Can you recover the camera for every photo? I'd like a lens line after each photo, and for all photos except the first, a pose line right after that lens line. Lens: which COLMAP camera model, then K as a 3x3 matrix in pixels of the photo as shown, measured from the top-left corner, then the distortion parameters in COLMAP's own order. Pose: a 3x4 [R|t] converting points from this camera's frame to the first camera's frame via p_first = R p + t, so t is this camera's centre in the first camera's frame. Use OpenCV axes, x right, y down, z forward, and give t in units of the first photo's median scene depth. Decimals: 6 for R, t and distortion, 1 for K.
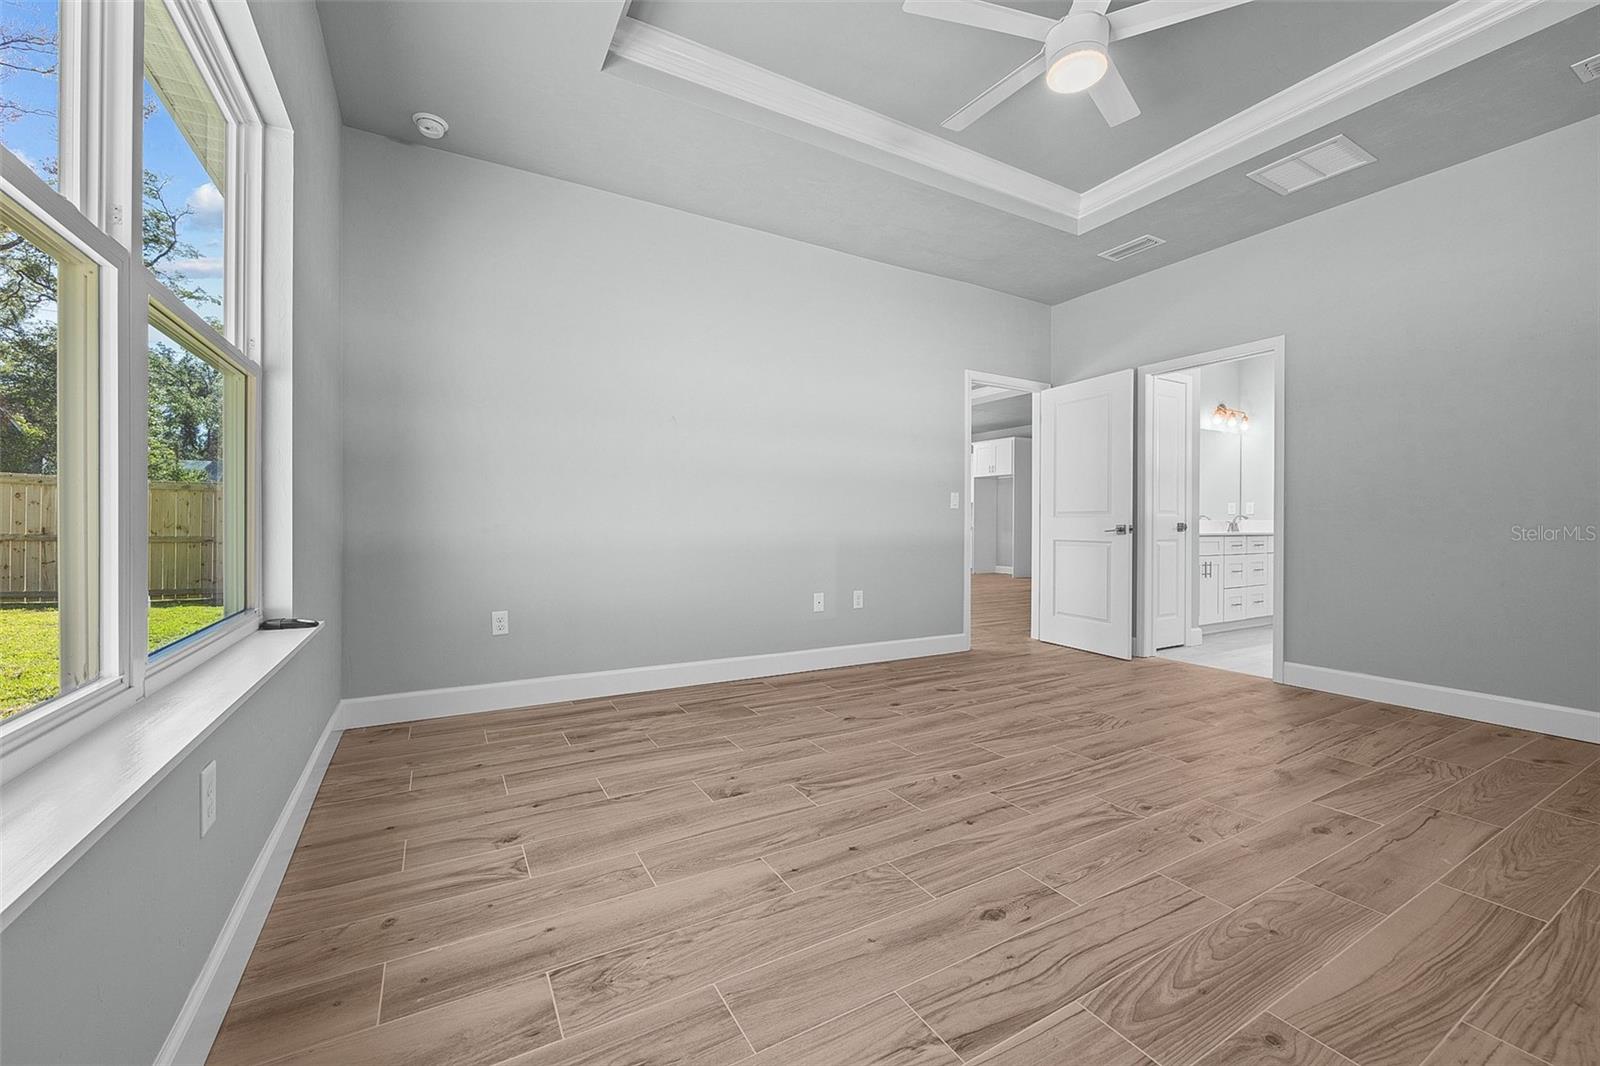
lens RADIAL K [[637.9, 0, 798.0], [0, 637.9, 521.7], [0, 0, 1]] dist [-0.006782, 0.000192]
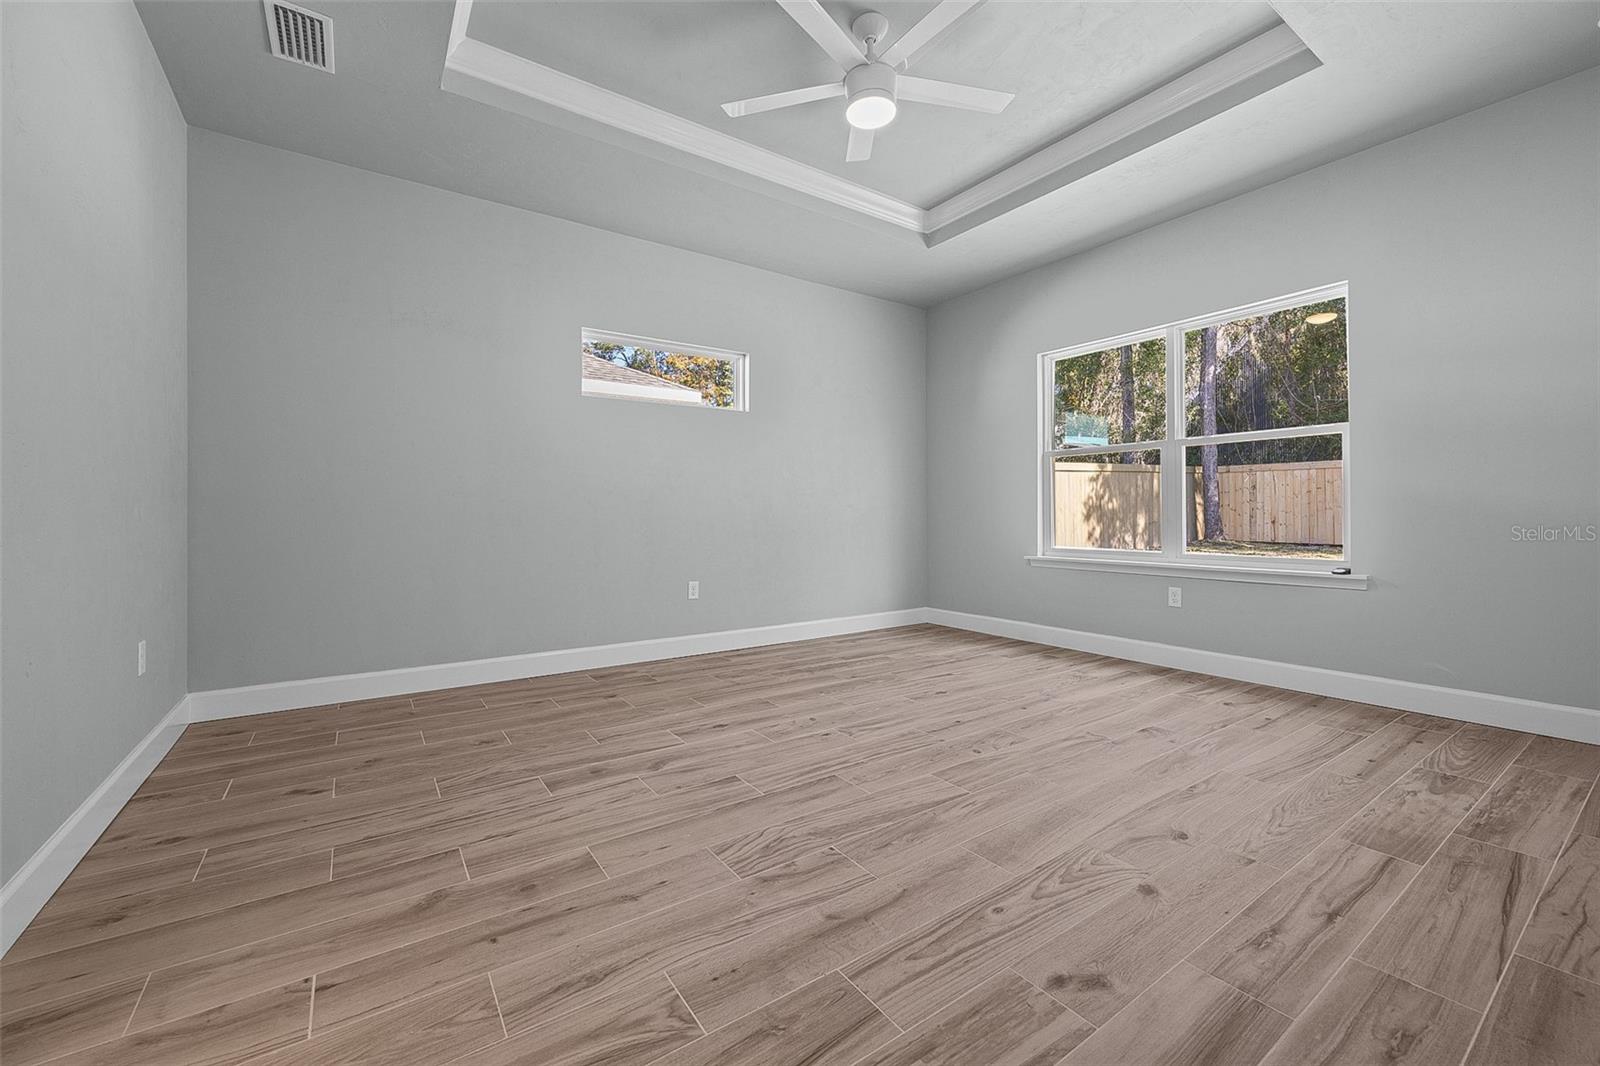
lens RADIAL K [[637.9, 0, 798.0], [0, 637.9, 521.7], [0, 0, 1]] dist [-0.006782, 0.000192]
pose [[-0.996373, 0.003371, -0.085026, 0.588164], [0.002695, 0.999964, 0.008058, 0.007554], [0.085050, 0.007800, -0.996346, 1.878961]]
